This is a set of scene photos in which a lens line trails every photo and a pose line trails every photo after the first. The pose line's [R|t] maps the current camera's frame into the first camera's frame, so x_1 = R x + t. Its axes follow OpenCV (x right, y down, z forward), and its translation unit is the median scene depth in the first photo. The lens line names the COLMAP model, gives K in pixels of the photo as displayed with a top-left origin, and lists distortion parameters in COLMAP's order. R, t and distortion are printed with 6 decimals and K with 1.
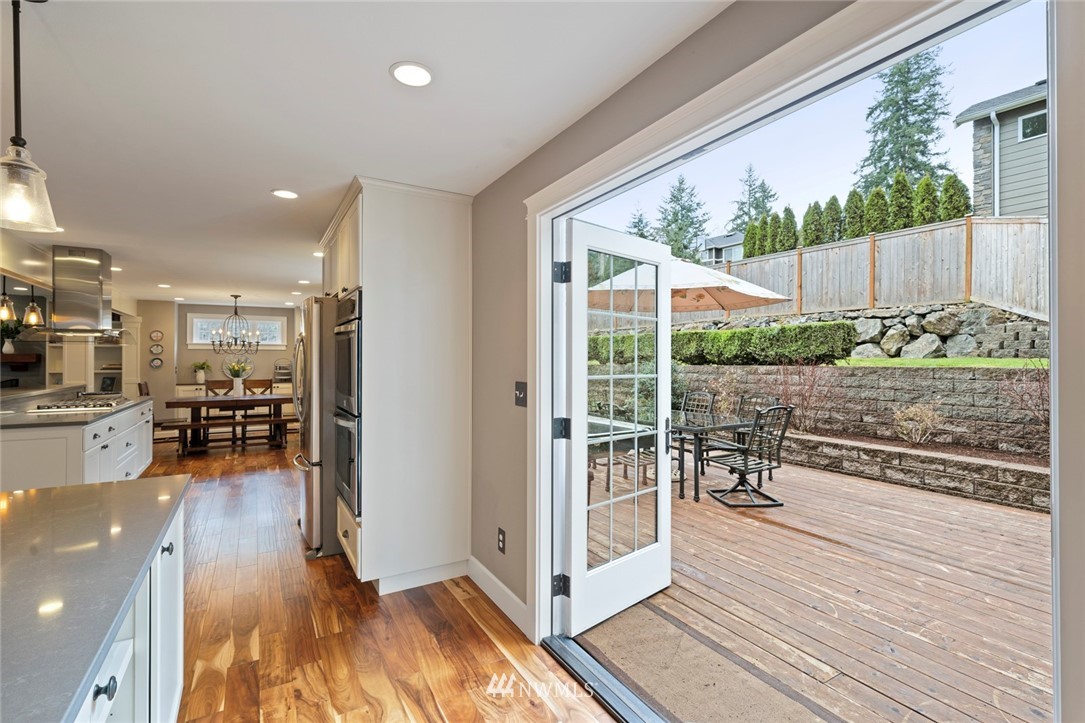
lens RADIAL K [[497.3, 0, 543.2], [0, 497.3, 361.2], [0, 0, 1]] dist [0.003152, -0.000997]
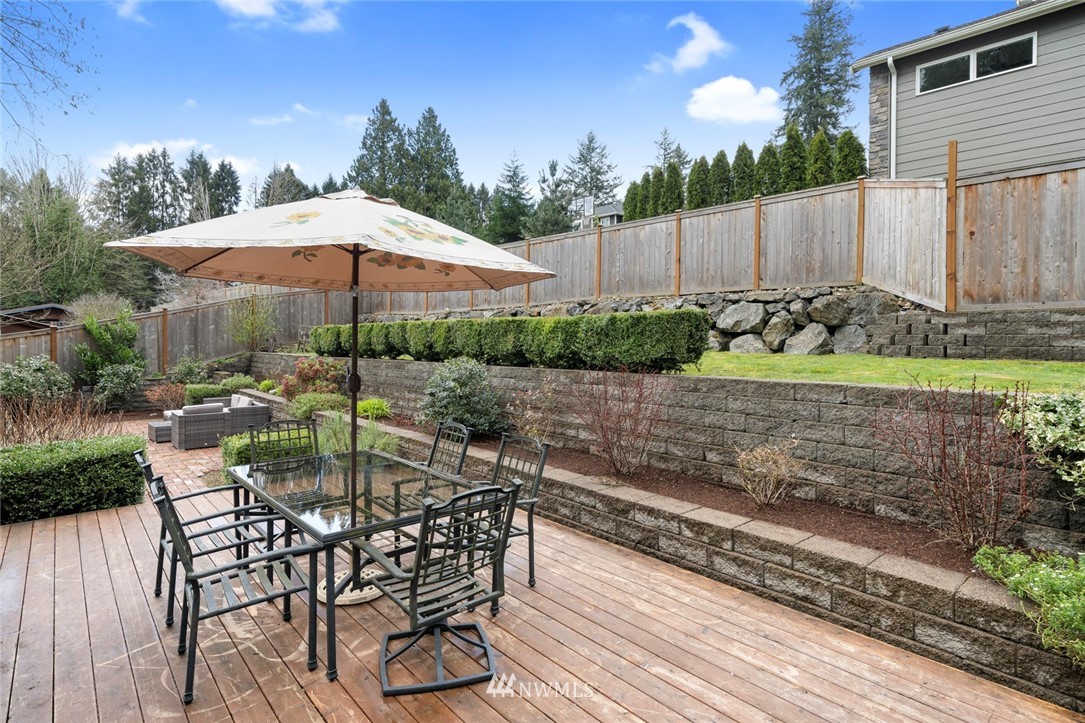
lens RADIAL K [[573.7, 0, 546.9], [0, 573.7, 349.9], [0, 0, 1]] dist [0.001387, 0.000032]
pose [[0.982594, -0.000488, 0.185766, 0.192277], [-0.001953, 0.999914, 0.012954, -0.025035], [-0.185756, -0.013092, 0.982509, 0.187678]]
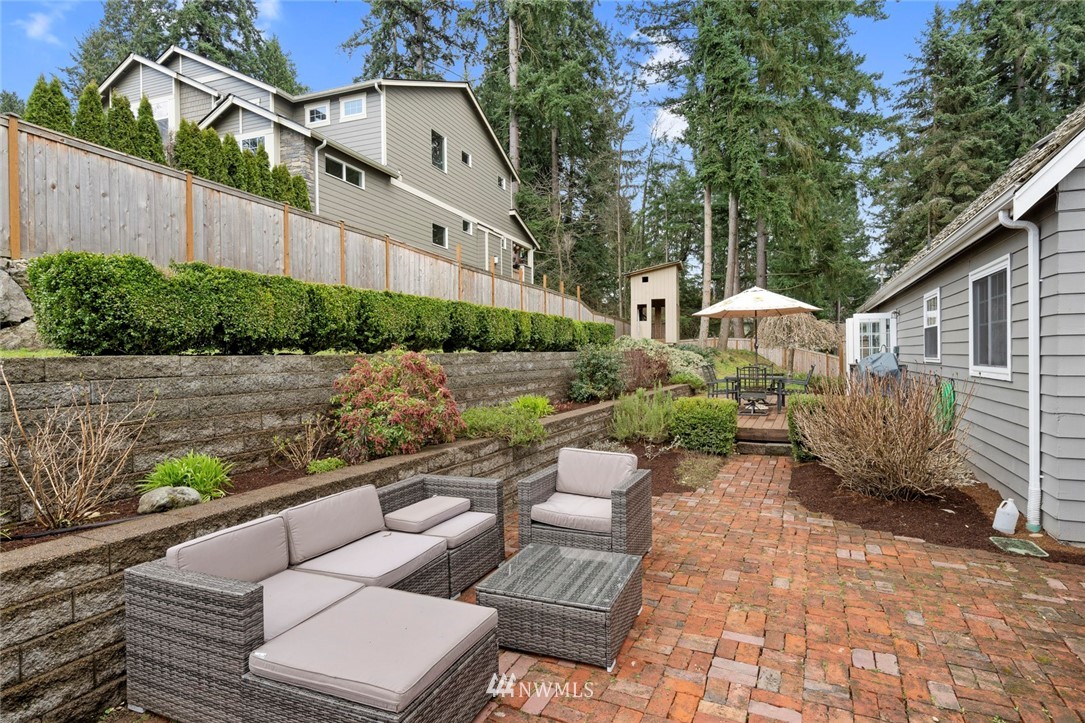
lens RADIAL K [[573.7, 0, 543.4], [0, 573.7, 360.5], [0, 0, 1]] dist [0.001387, 0.000032]
pose [[-0.611253, -0.003785, 0.791426, -0.538282], [0.000033, 0.999988, 0.004808, 0.014570], [-0.791435, 0.002965, -0.611246, 1.634350]]
